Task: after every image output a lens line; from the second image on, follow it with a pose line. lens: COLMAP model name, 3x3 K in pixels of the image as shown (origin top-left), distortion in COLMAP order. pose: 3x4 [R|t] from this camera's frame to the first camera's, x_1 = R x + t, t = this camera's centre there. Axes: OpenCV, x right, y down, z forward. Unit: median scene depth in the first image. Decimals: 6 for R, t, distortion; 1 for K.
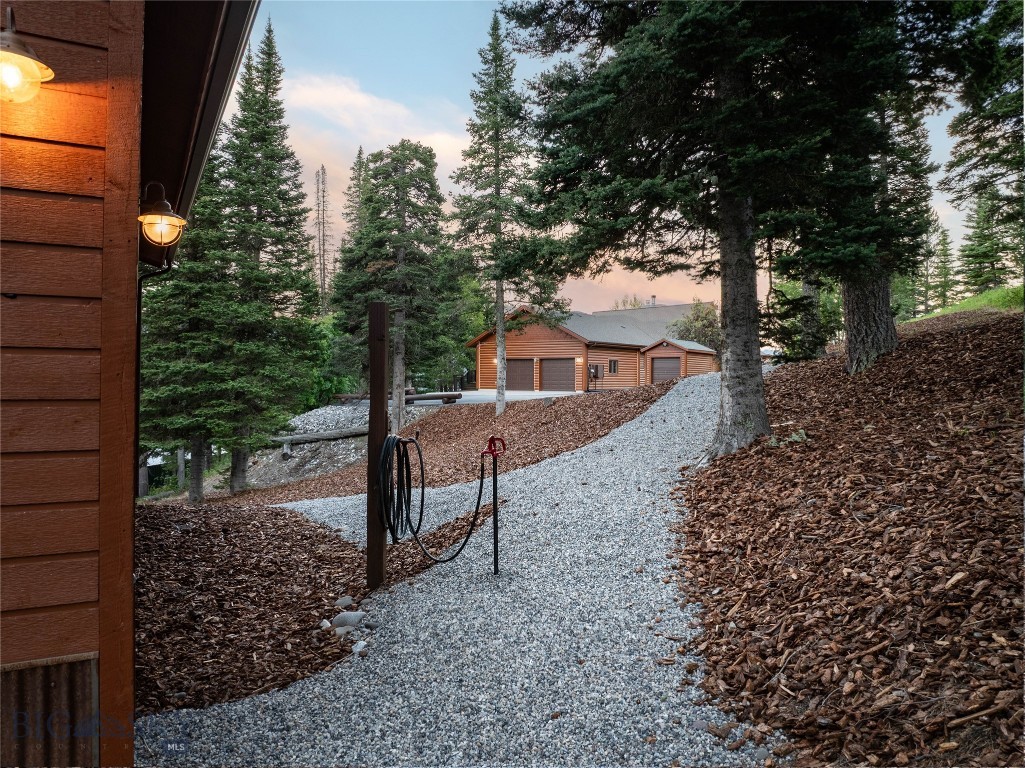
lens RADIAL K [[716.0, 0, 519.2], [0, 716.0, 378.3], [0, 0, 1]] dist [-0.043863, 0.000845]
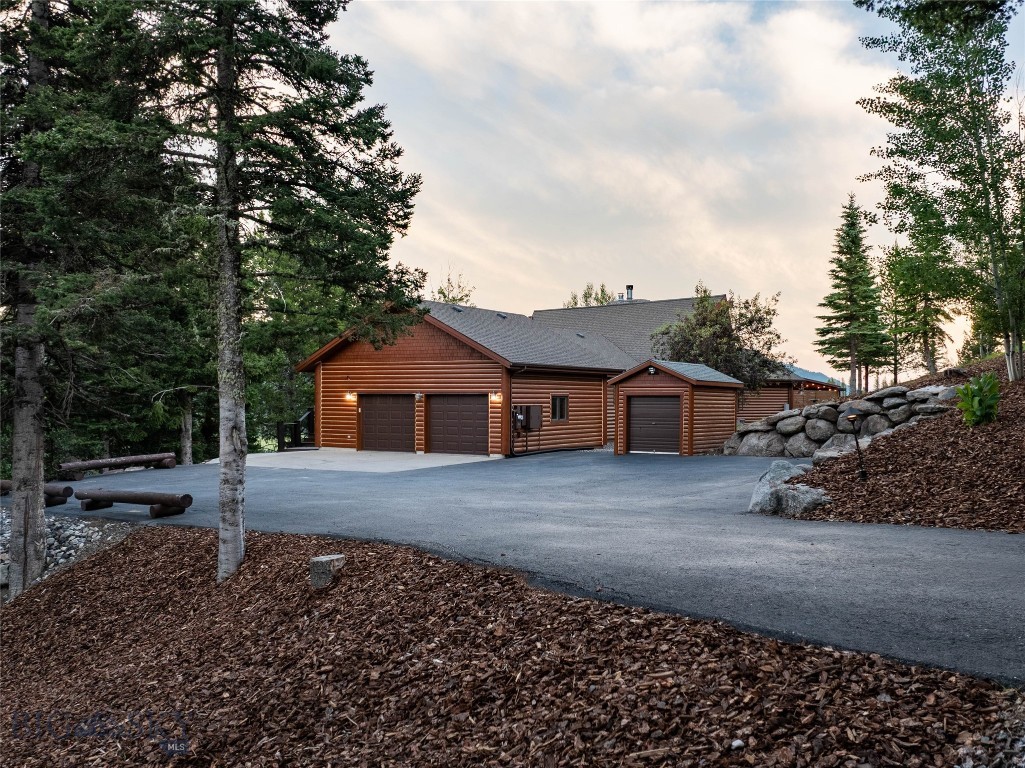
lens RADIAL K [[716.0, 0, 519.2], [0, 716.0, 378.3], [0, 0, 1]] dist [-0.043863, 0.000845]
pose [[0.999337, 0.005330, 0.036008, 0.083868], [-0.005395, 0.999984, 0.001707, -0.042164], [-0.035999, -0.001900, 0.999350, 0.462271]]
